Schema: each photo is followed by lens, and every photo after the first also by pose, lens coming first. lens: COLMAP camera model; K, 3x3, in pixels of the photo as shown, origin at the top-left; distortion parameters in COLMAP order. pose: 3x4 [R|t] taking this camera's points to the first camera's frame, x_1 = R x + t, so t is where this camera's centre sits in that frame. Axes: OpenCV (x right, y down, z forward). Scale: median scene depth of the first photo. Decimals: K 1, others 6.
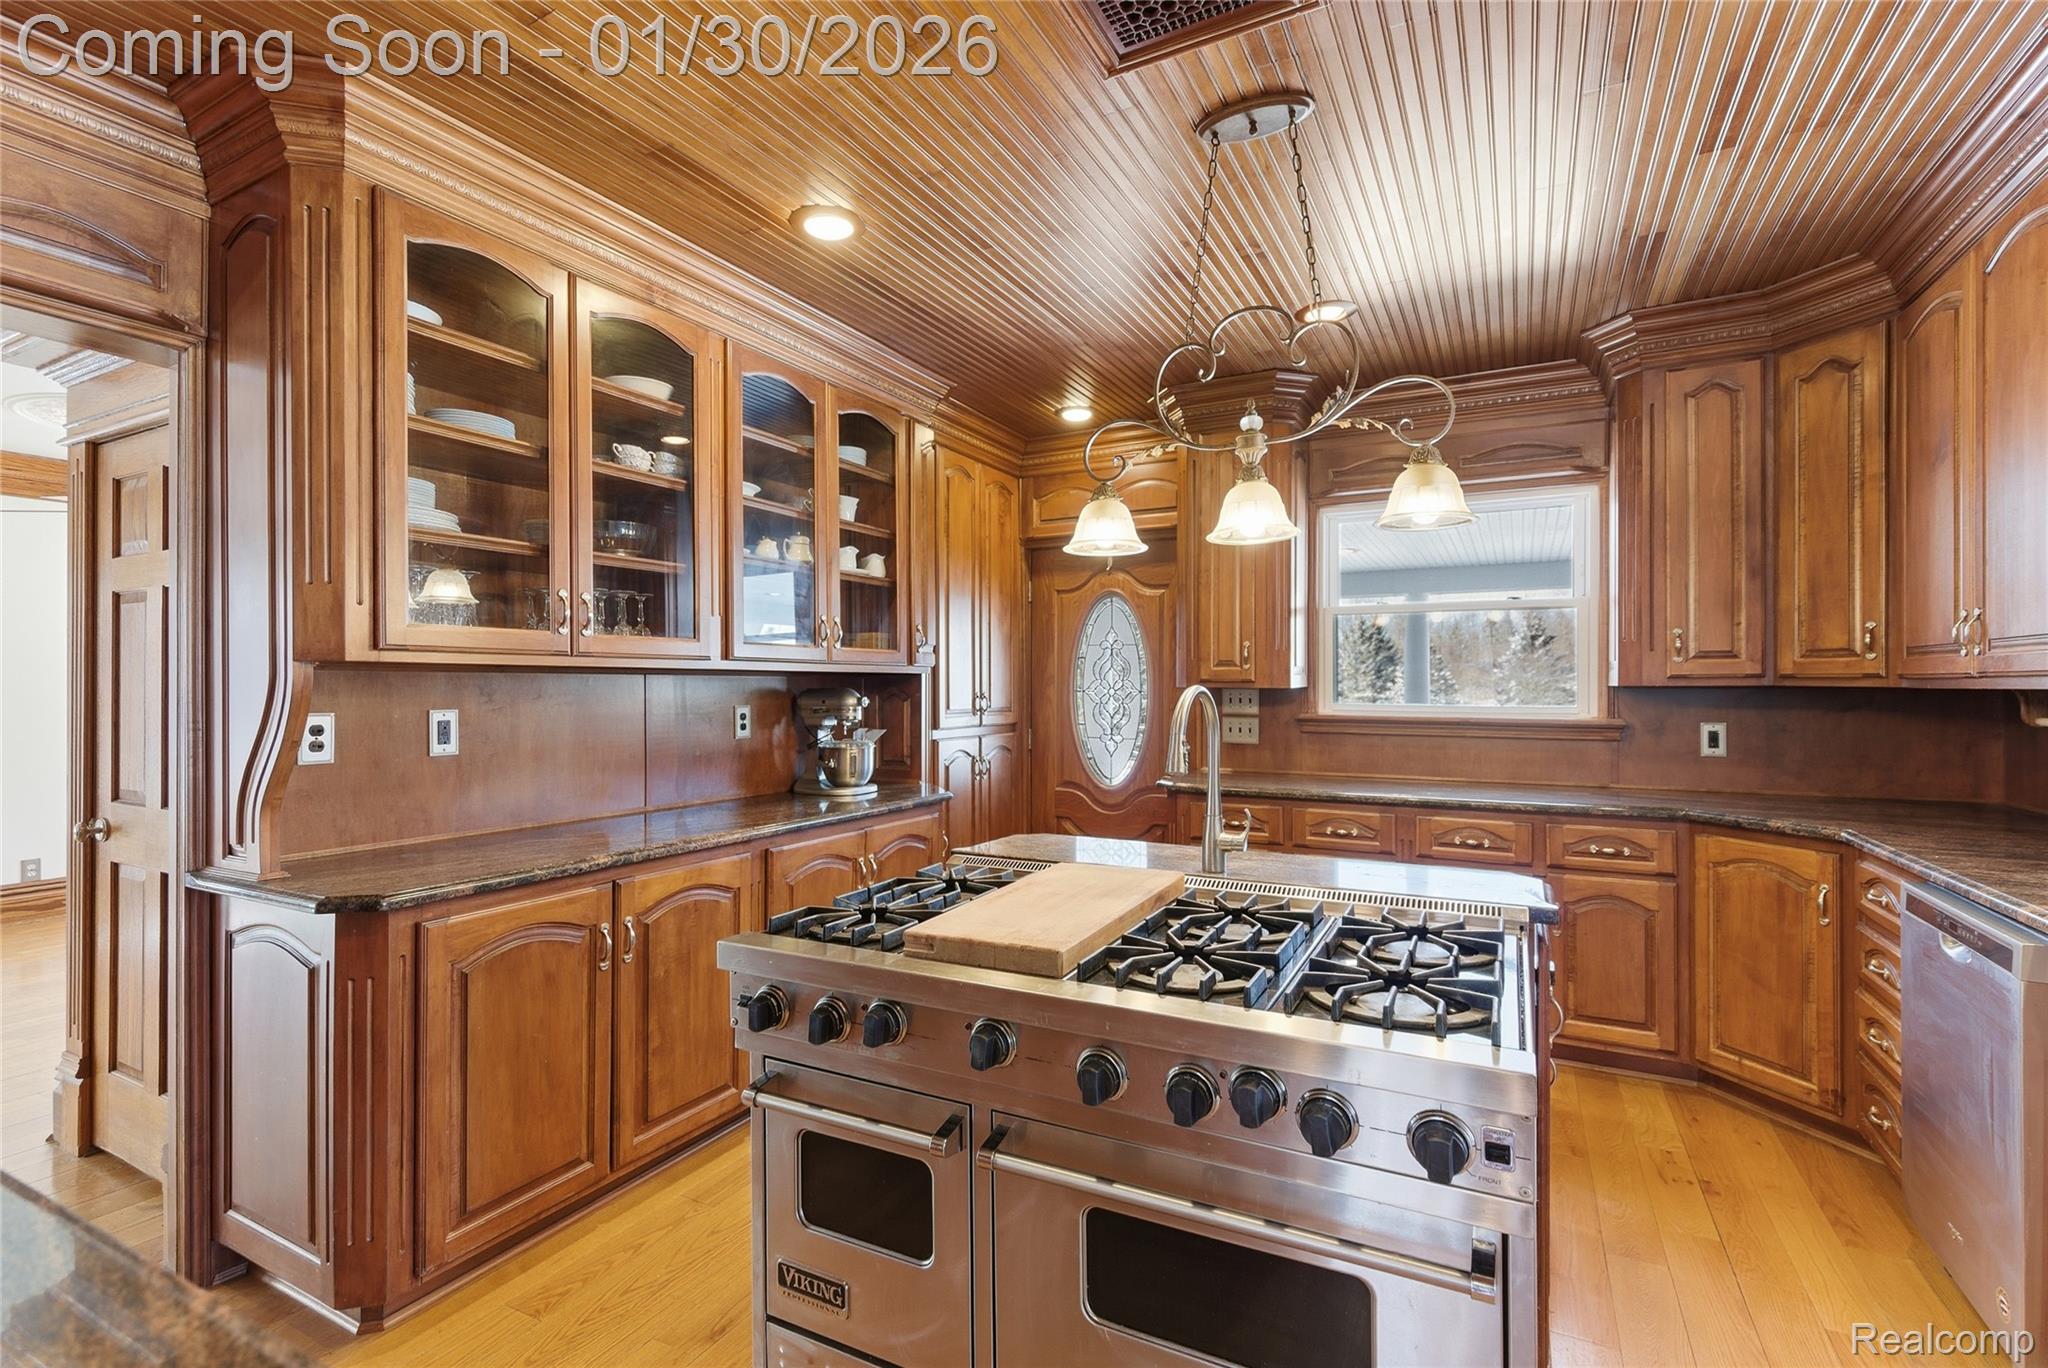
lens RADIAL K [[938.2, 0, 1009.9], [0, 938.2, 686.3], [0, 0, 1]] dist [0.004843, 0.000210]
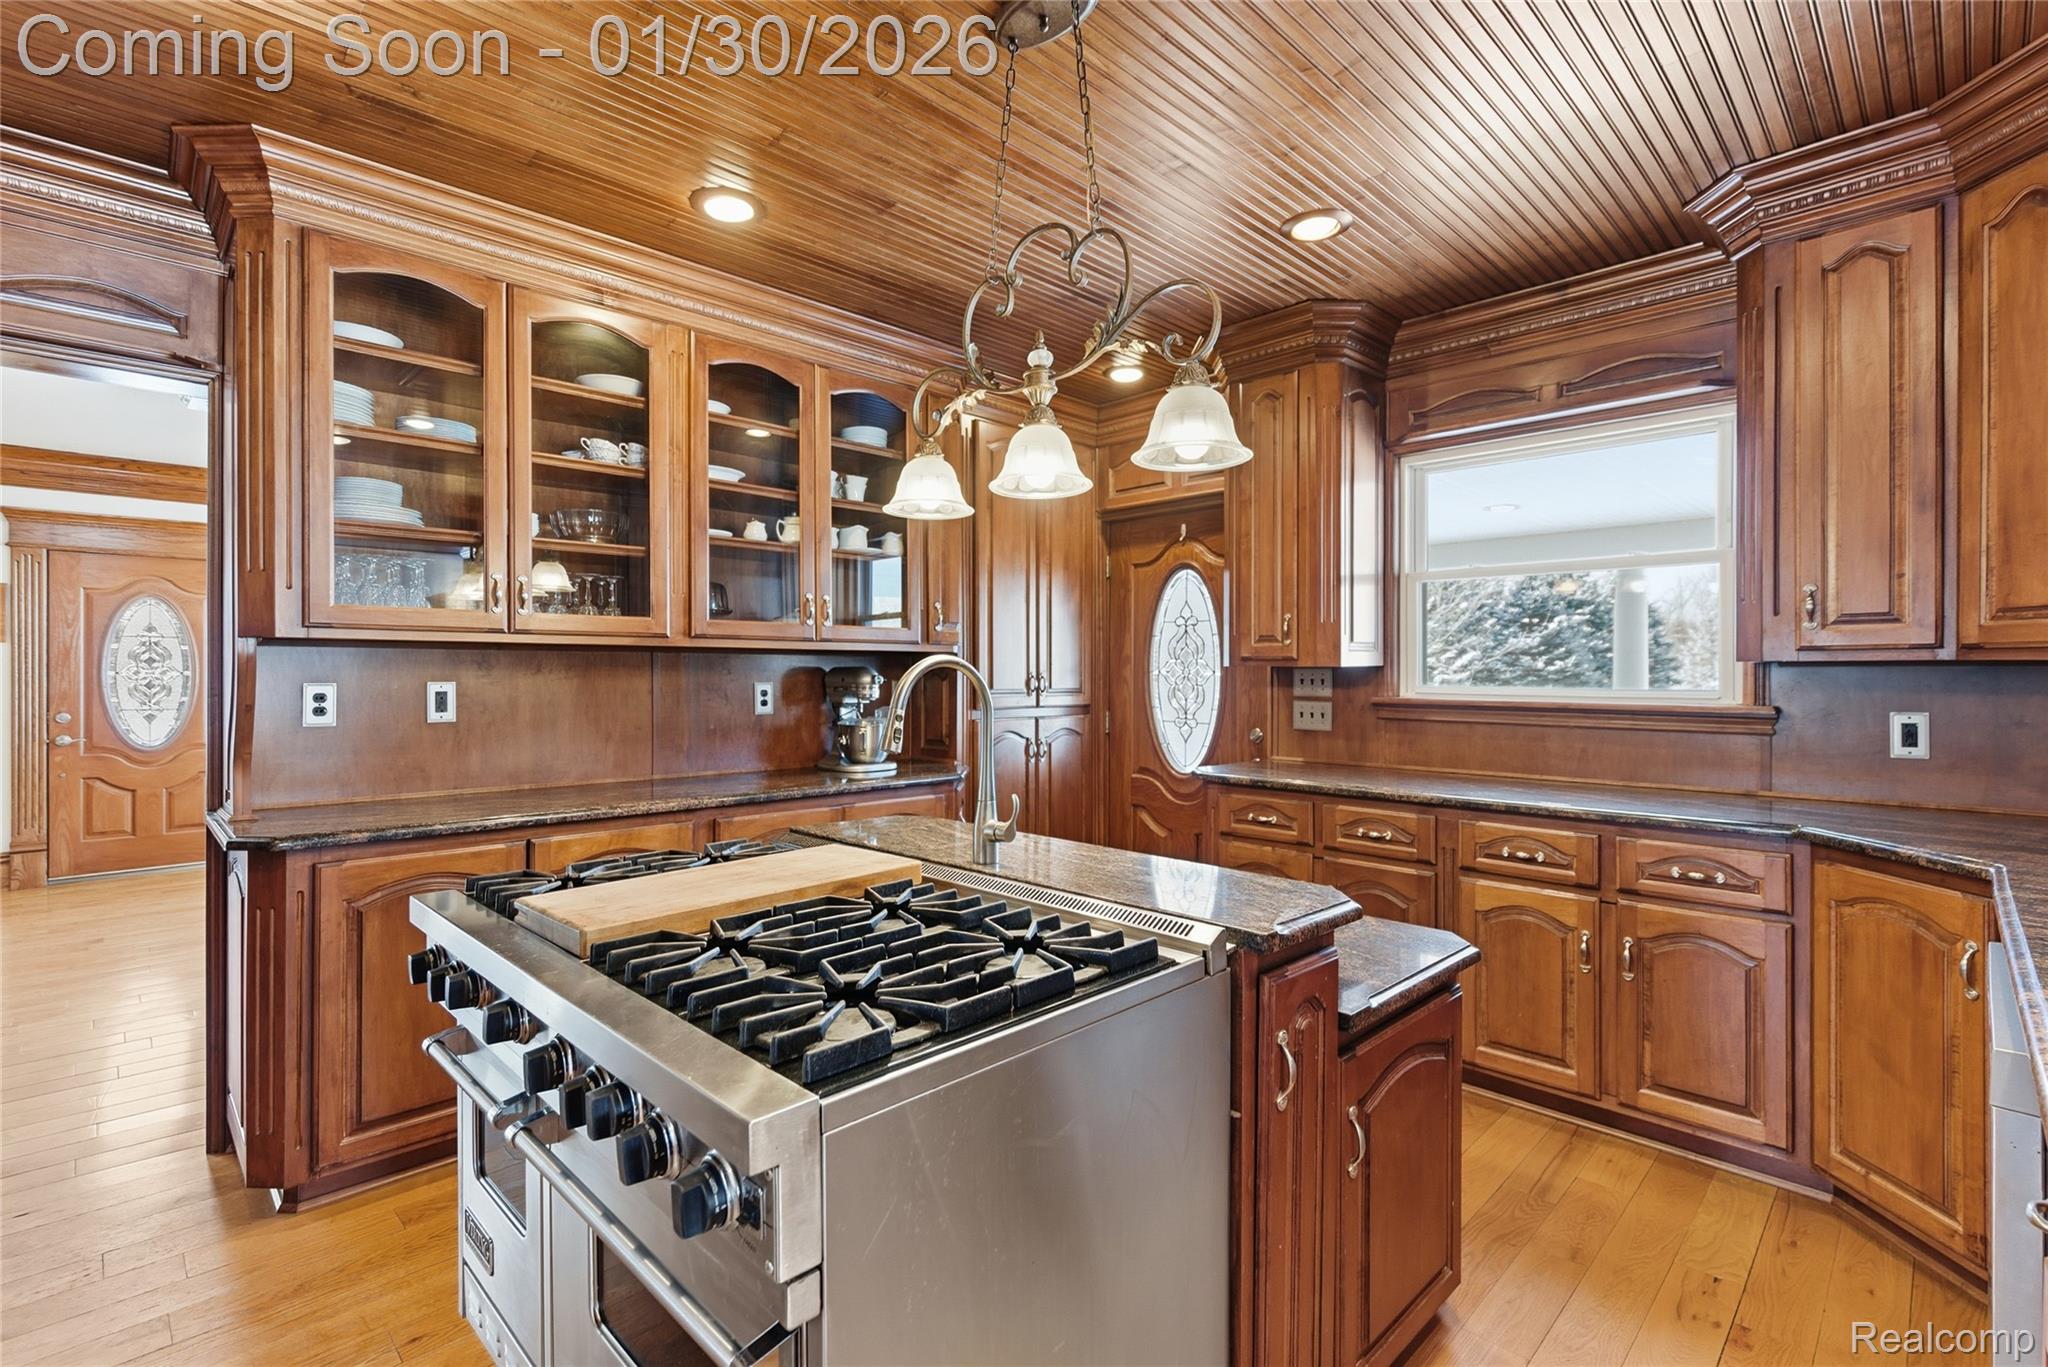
lens RADIAL K [[938.2, 0, 1029.1], [0, 938.2, 676.1], [0, 0, 1]] dist [0.004843, 0.000210]
pose [[0.954364, 0.002728, -0.298633, 0.363494], [-0.001961, 0.999994, 0.002867, 0.011223], [0.298639, -0.002150, 0.954364, 0.109021]]
